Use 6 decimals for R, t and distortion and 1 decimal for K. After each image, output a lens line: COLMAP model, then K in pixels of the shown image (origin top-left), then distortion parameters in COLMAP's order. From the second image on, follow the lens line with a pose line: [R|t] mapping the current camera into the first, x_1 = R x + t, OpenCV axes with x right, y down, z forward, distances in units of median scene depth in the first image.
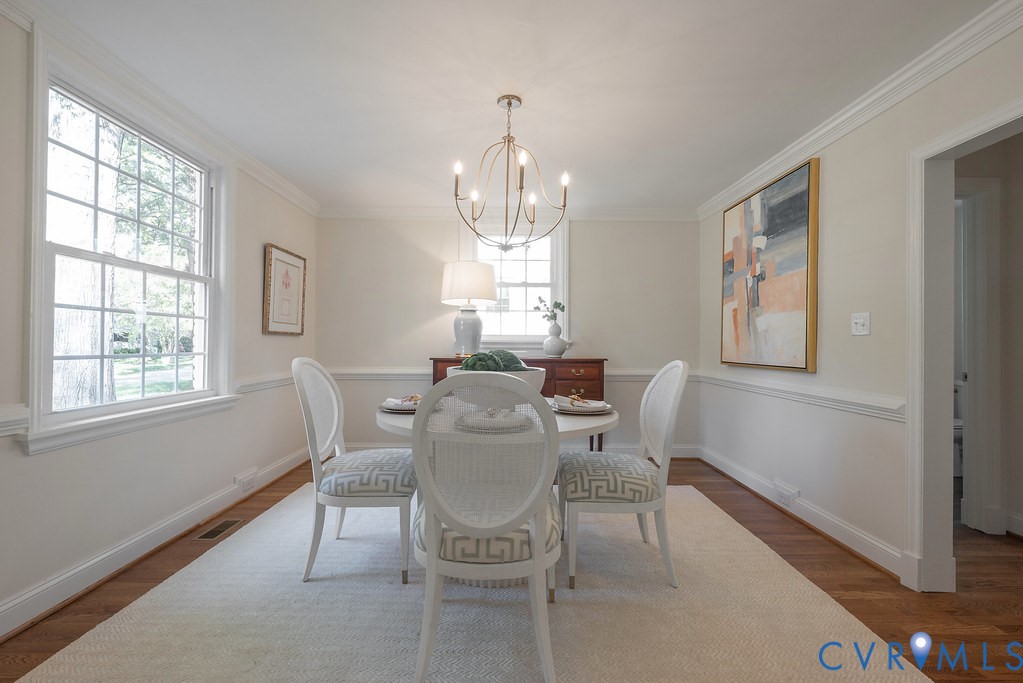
lens RADIAL K [[431.9, 0, 511.4], [0, 431.9, 340.0], [0, 0, 1]] dist [-0.010433, 0.001019]
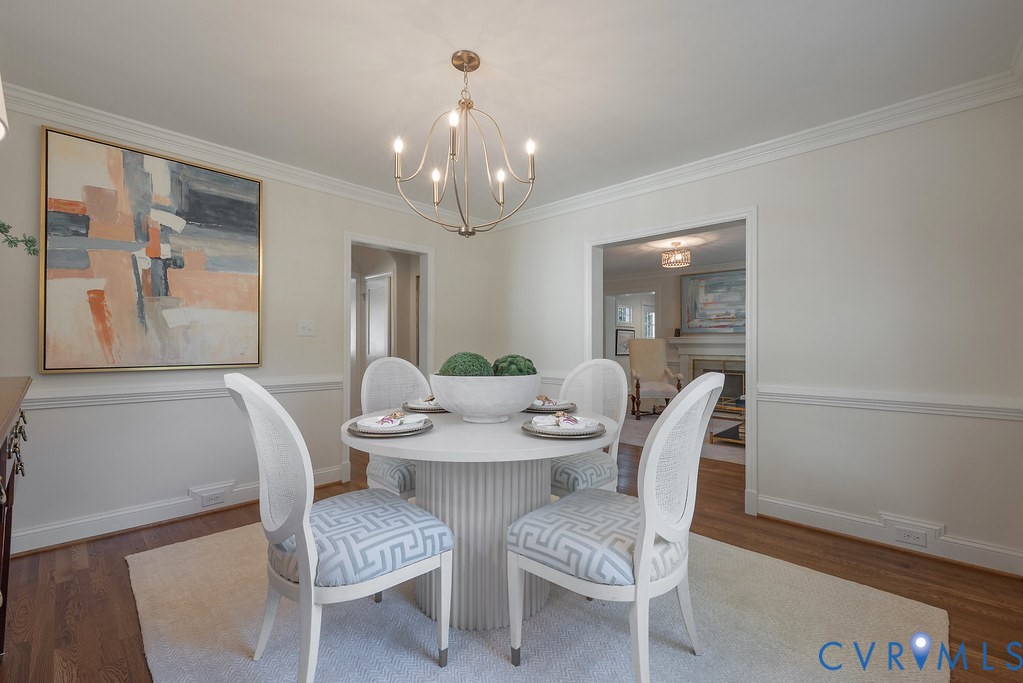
lens RADIAL K [[431.9, 0, 513.0], [0, 431.9, 341.3], [0, 0, 1]] dist [-0.010433, 0.001019]
pose [[-0.724008, -0.002421, 0.689788, -0.538262], [-0.010756, 0.999912, -0.007780, 0.008880], [-0.689708, -0.013052, -0.723970, 1.257505]]
